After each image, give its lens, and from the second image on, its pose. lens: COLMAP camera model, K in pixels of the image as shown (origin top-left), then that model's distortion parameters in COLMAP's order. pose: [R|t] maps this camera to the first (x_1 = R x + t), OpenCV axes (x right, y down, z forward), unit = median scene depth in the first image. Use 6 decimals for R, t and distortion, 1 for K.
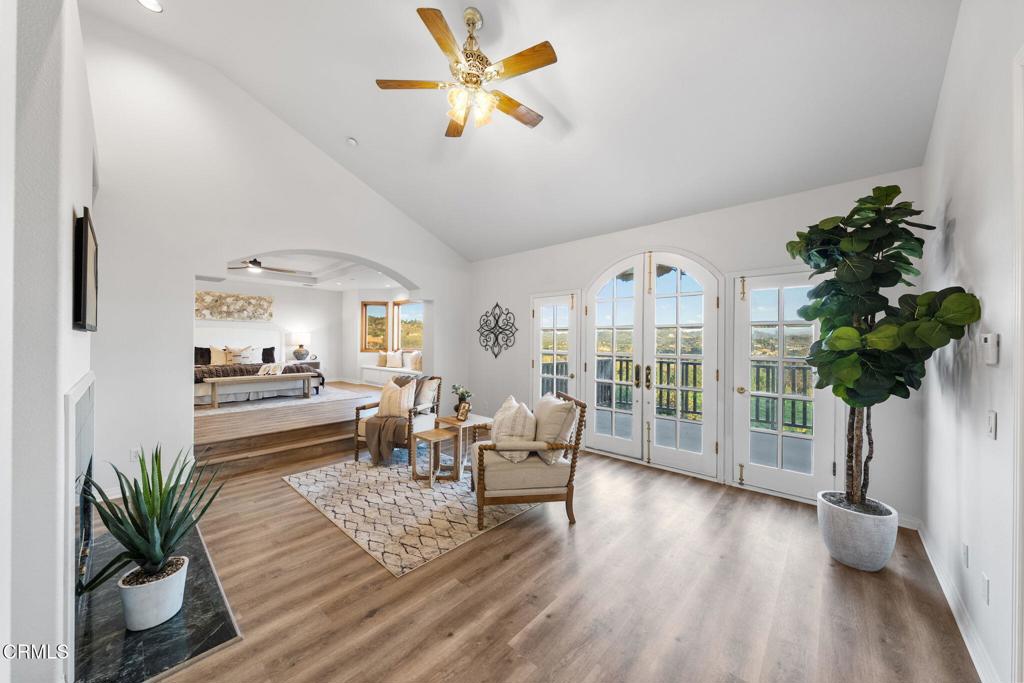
lens RADIAL K [[355.2, 0, 512.0], [0, 355.2, 341.5], [0, 0, 1]] dist [0.000002, 0.000023]
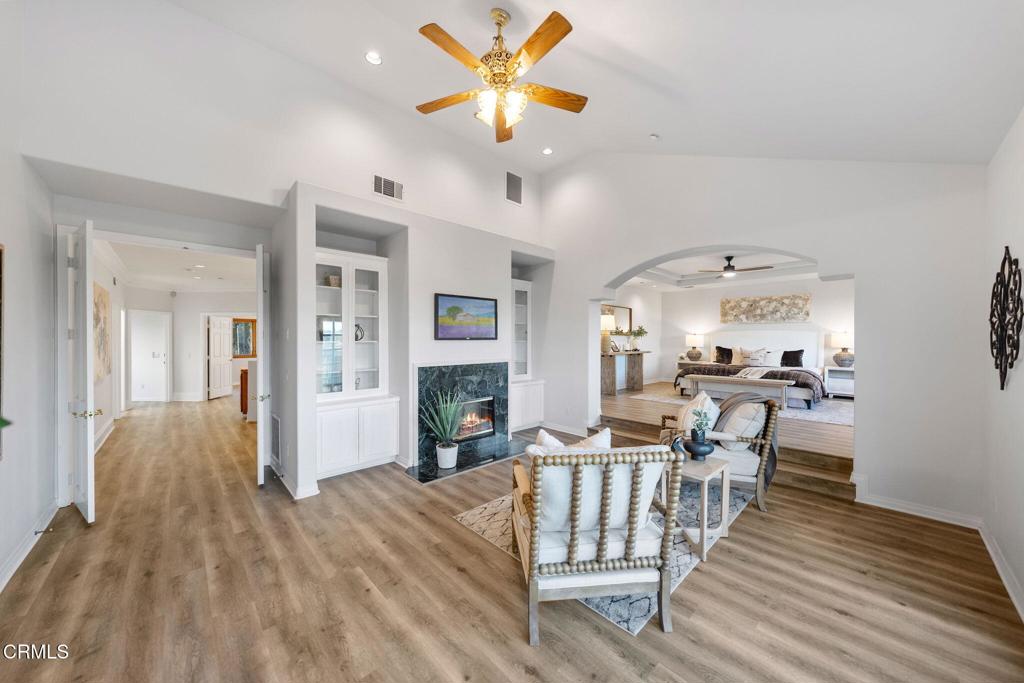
lens RADIAL K [[355.2, 0, 512.0], [0, 355.2, 341.5], [0, 0, 1]] dist [0.000002, 0.000023]
pose [[-0.071471, -0.003001, -0.997438, 0.347567], [0.000067, 0.999995, -0.003013, -0.003594], [0.997443, -0.000282, -0.071470, 0.445939]]
